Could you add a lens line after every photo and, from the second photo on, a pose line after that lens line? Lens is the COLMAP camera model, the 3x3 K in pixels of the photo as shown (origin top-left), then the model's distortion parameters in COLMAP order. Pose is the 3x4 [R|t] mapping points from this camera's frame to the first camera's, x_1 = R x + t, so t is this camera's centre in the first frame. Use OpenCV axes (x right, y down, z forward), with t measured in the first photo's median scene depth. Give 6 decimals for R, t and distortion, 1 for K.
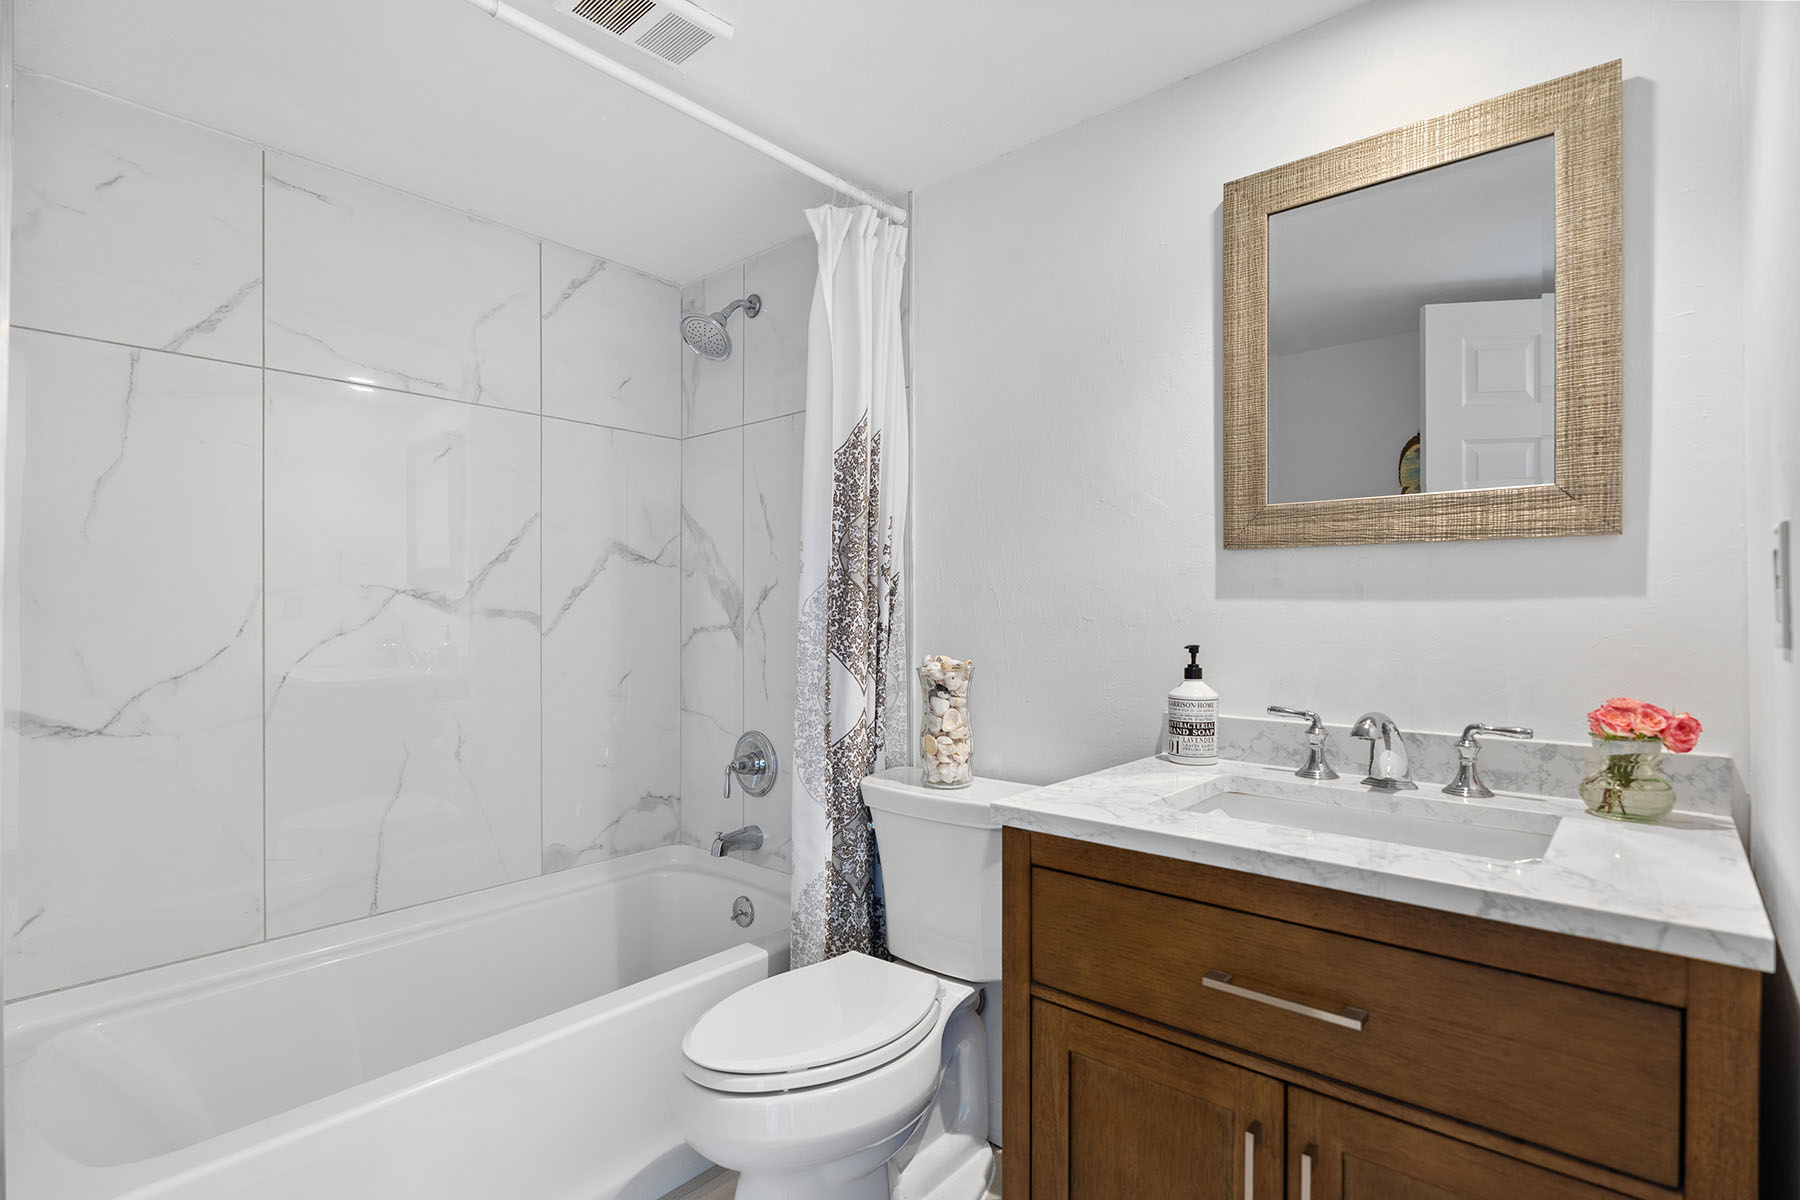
lens RADIAL K [[882.0, 0, 900.0], [0, 882.0, 600.0], [0, 0, 1]] dist [-0.002332, -0.000271]
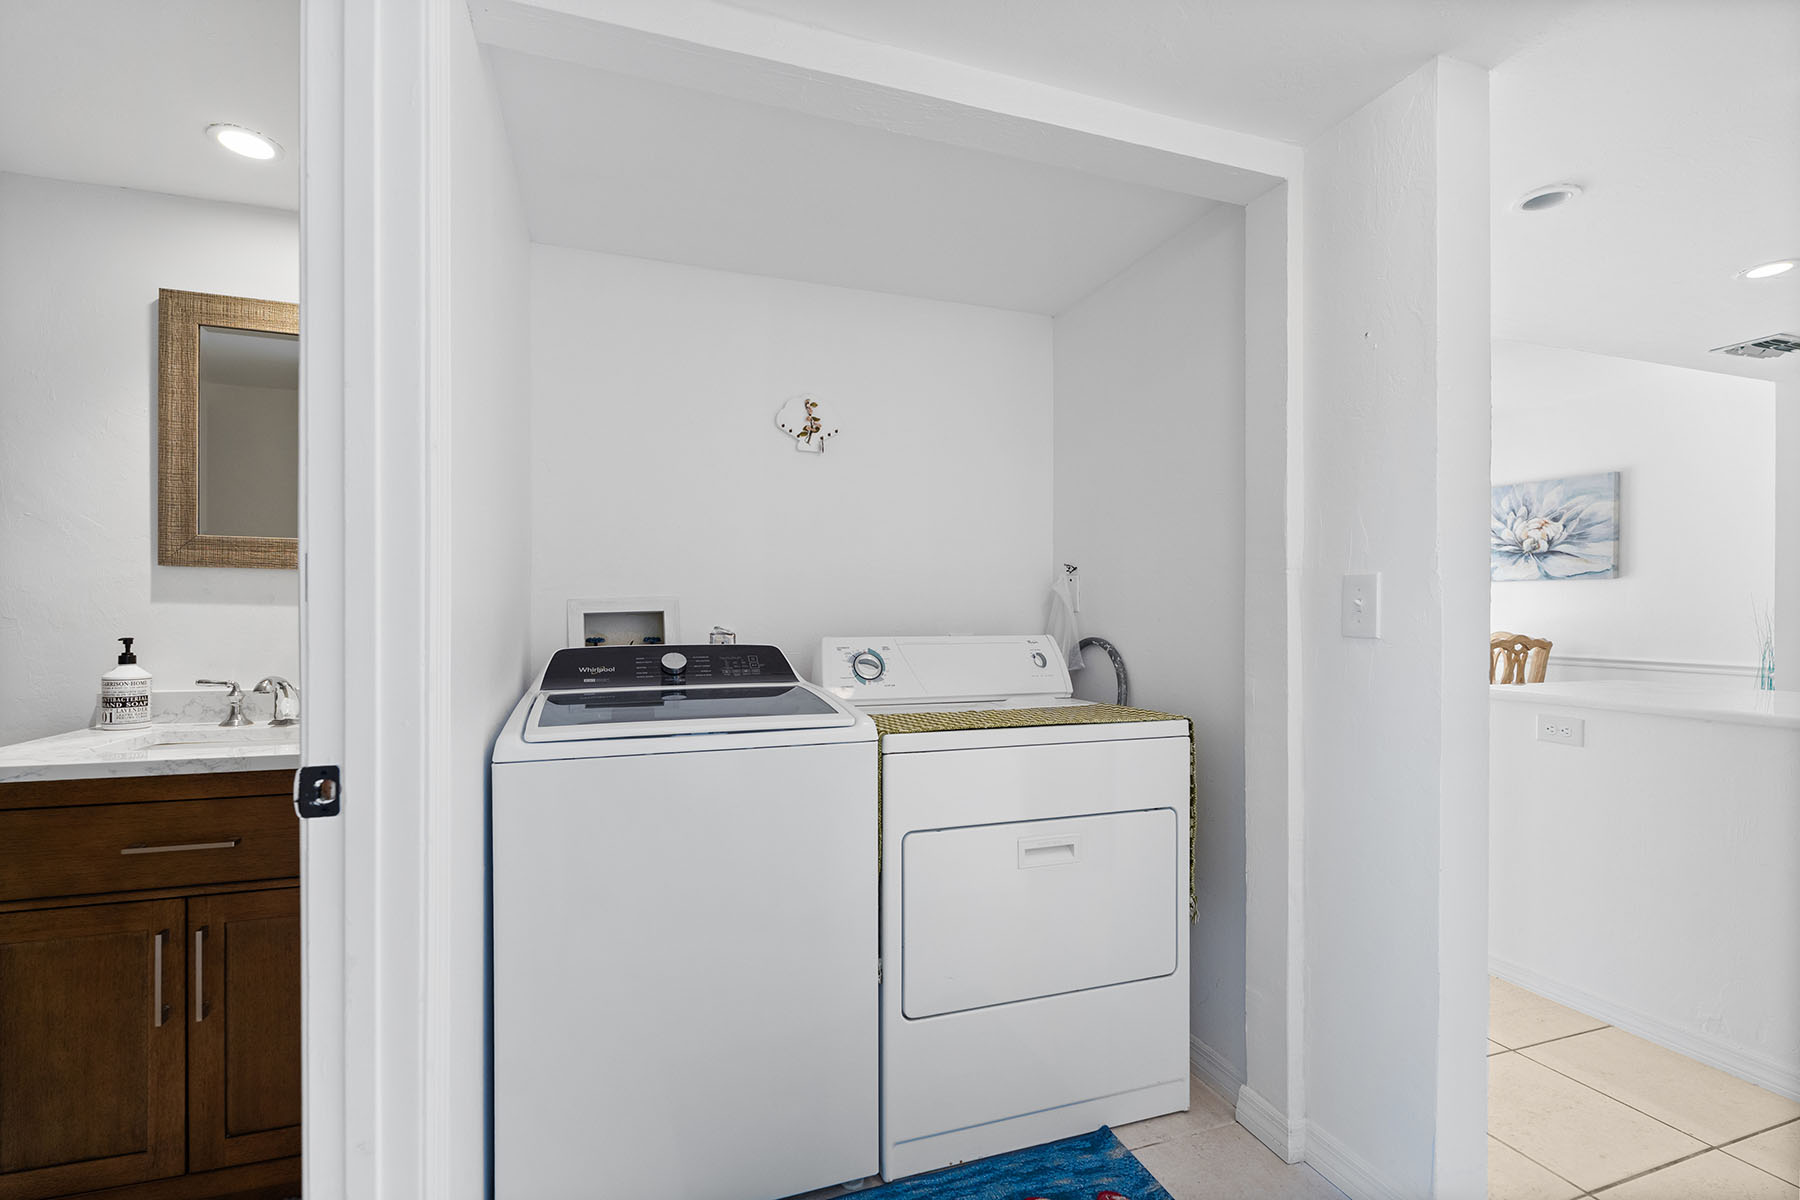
lens RADIAL K [[811.6, 0, 901.5], [0, 811.6, 615.2], [0, 0, 1]] dist [-0.002759, -0.001014]
pose [[0.495767, -0.004286, 0.868445, -0.139993], [-0.013918, 0.999820, 0.012880, -0.013961], [-0.868344, -0.018473, 0.495619, -0.594925]]
